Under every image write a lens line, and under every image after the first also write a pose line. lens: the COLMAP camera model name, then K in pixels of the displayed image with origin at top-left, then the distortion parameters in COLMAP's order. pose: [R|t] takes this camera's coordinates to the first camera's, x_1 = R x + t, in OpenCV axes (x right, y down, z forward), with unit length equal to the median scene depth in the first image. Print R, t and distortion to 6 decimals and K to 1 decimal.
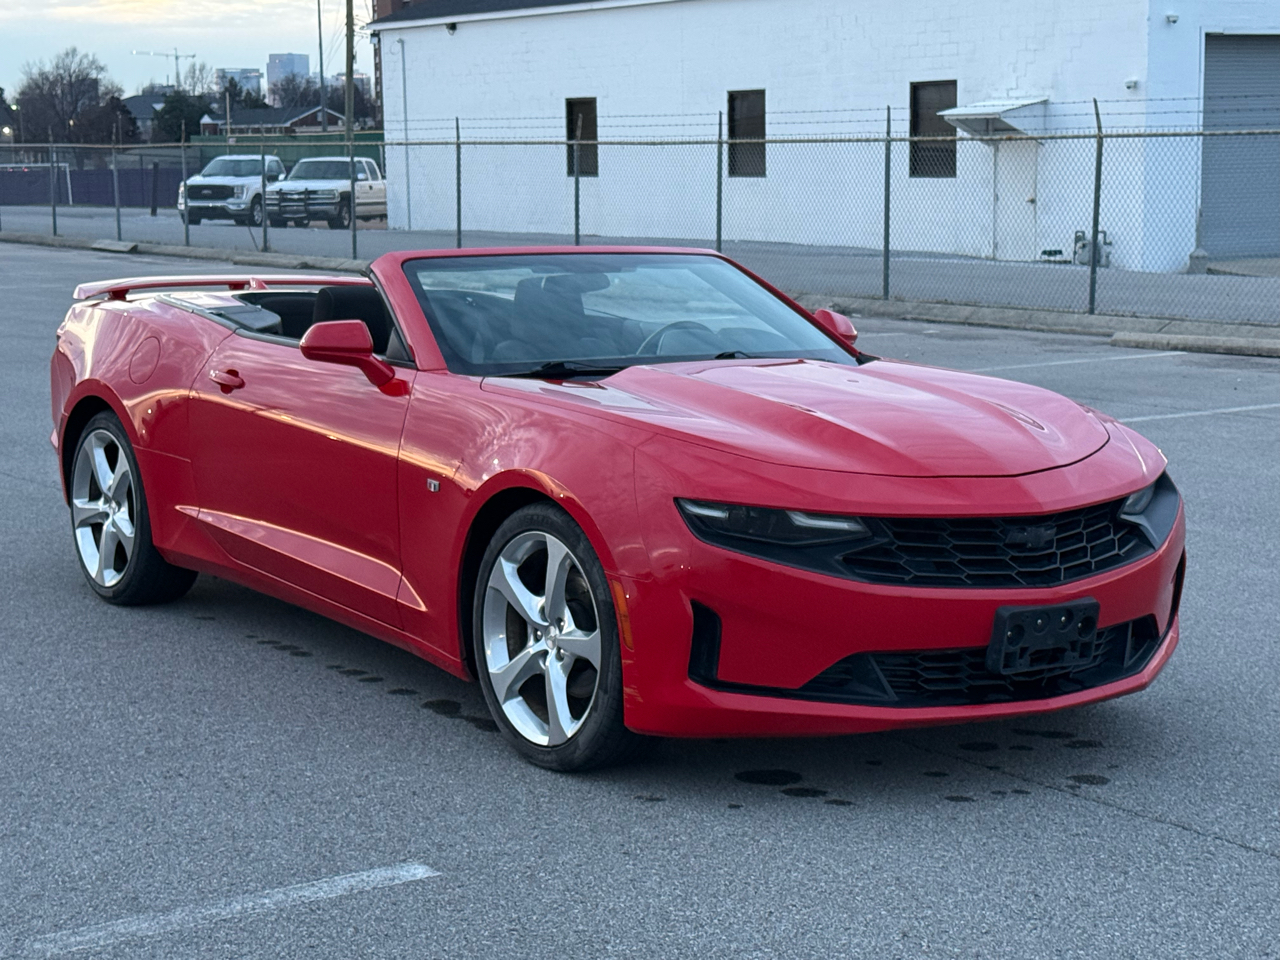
lens RADIAL K [[2234.3, 0, 644.5], [0, 2234.3, 483.0], [0, 0, 1]] dist [0.108296, 0.000000]
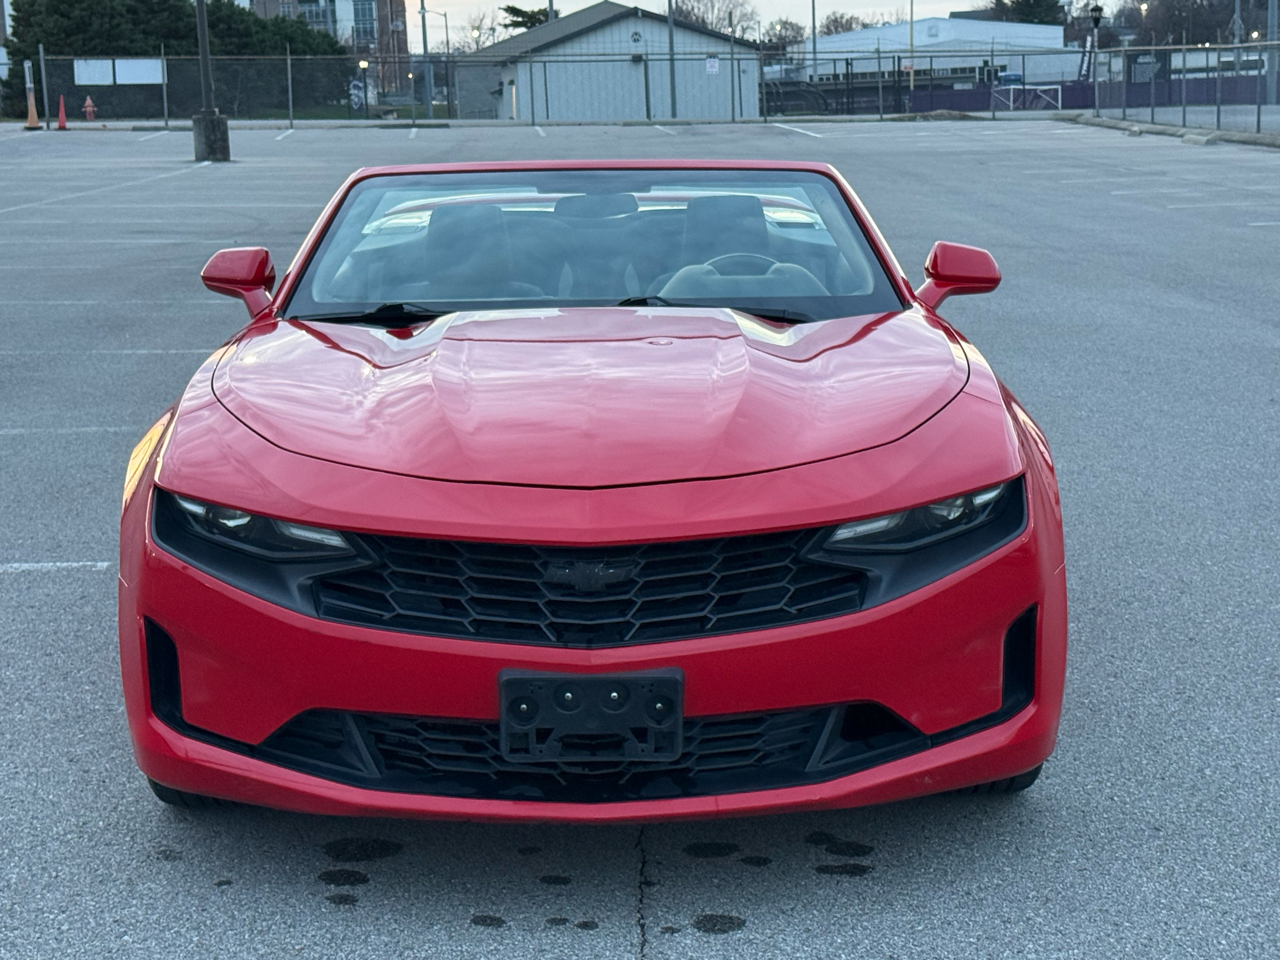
lens RADIAL K [[2234.3, 0, 647.1], [0, 2234.3, 485.4], [0, 0, 1]] dist [0.108296, 0.000000]
pose [[0.831795, 0.076820, -0.549741, 0.579666], [-0.051535, 0.996787, 0.061314, -0.049450], [0.552685, -0.022670, 0.833082, 0.420095]]
